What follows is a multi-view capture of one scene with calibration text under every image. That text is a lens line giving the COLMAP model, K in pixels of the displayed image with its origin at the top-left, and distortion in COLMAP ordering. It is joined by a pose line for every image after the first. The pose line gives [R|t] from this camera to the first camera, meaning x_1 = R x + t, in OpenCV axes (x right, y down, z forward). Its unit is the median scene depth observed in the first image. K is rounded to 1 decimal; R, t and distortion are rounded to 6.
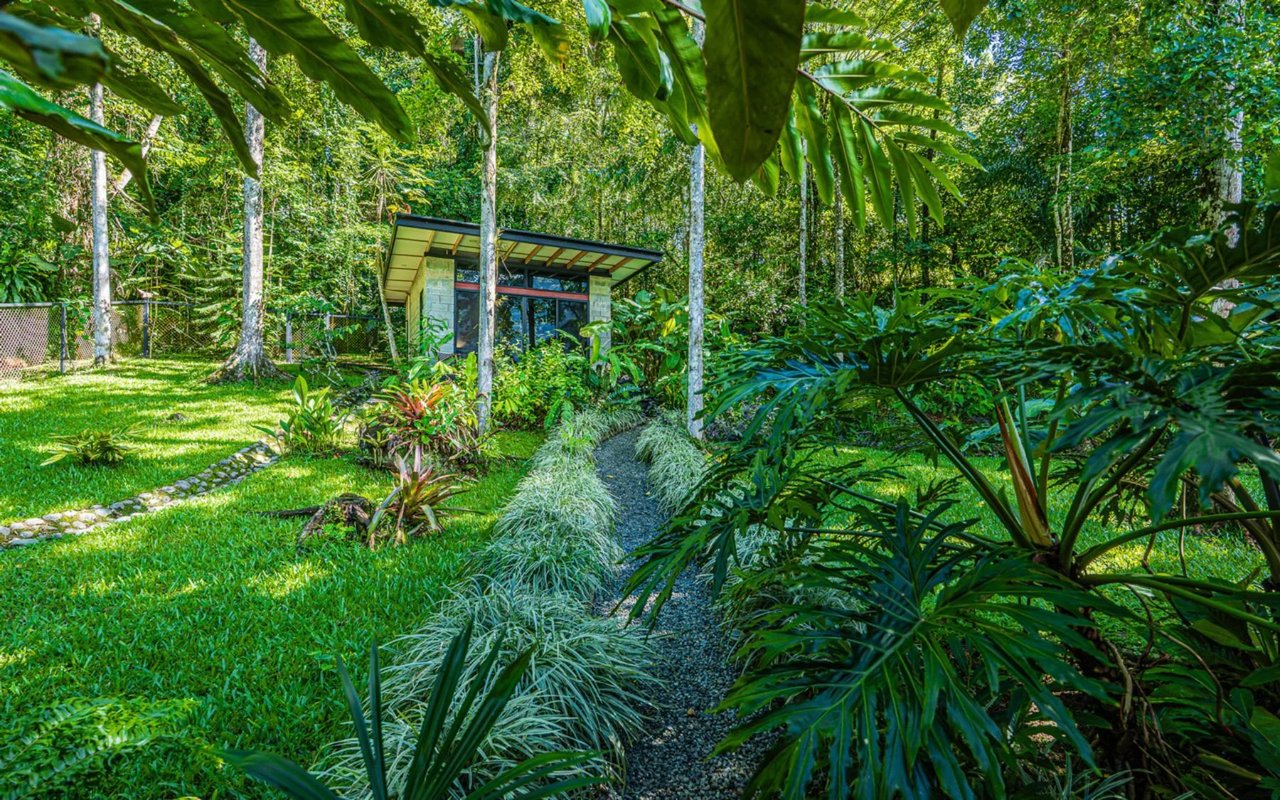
lens RADIAL K [[585.0, 0, 639.0], [0, 585.0, 403.4], [0, 0, 1]] dist [-0.002493, -0.002817]
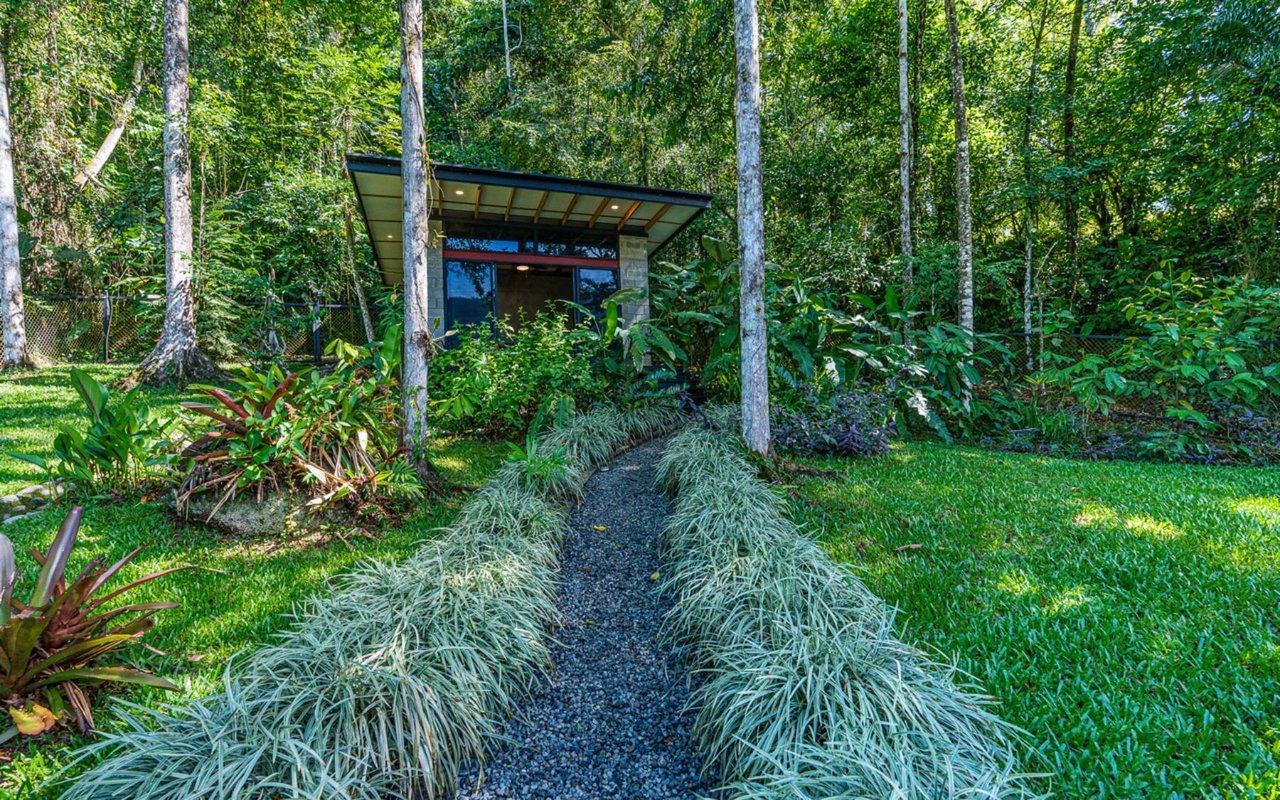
lens RADIAL K [[585.0, 0, 641.5], [0, 585.0, 397.2], [0, 0, 1]] dist [-0.002493, -0.002817]
pose [[0.992008, -0.033399, -0.121676, 0.042047], [0.032723, 0.999436, -0.007548, 0.004447], [0.121860, 0.003506, 0.992541, 0.313513]]
